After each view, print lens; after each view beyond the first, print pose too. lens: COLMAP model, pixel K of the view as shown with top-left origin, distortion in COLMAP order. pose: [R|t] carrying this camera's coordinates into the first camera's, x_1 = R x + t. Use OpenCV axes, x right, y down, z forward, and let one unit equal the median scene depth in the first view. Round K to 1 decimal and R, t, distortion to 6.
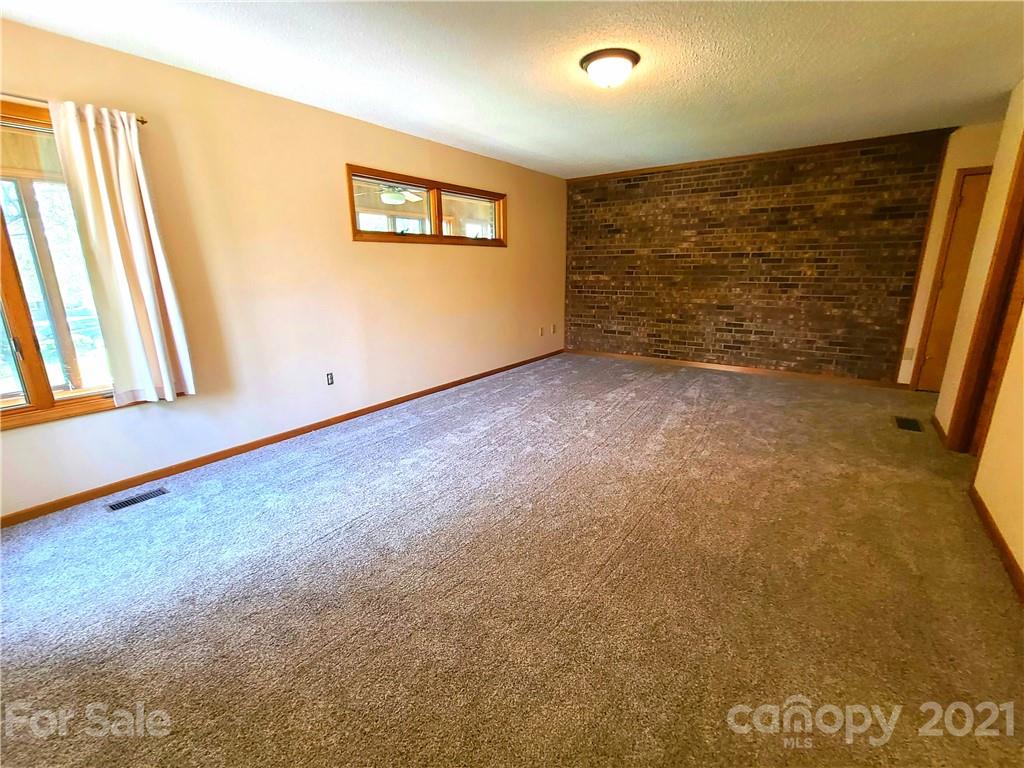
lens RADIAL K [[434.7, 0, 514.0], [0, 434.7, 388.6], [0, 0, 1]] dist [-0.001770, -0.000080]
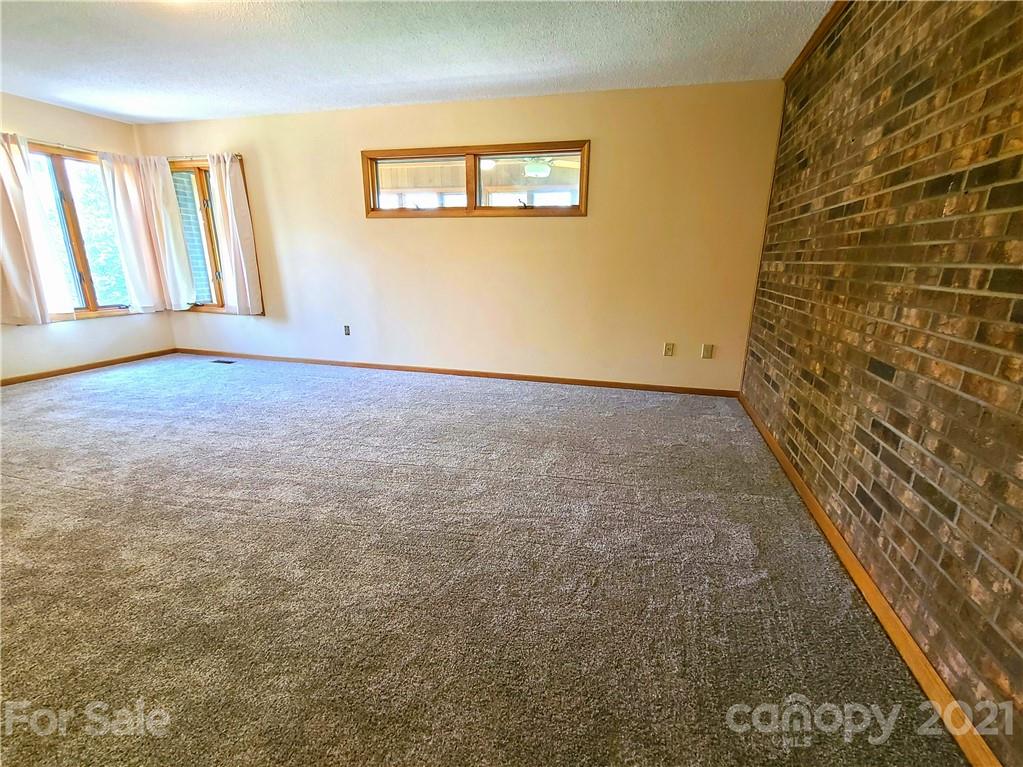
lens RADIAL K [[434.2, 0, 513.5], [0, 434.2, 388.1], [0, 0, 1]] dist [-0.001770, -0.000080]
pose [[0.378845, 0.279787, -0.882154, 0.700292], [-0.266354, 0.945838, 0.185599, -0.171800], [0.886302, 0.164652, 0.432848, 0.683751]]
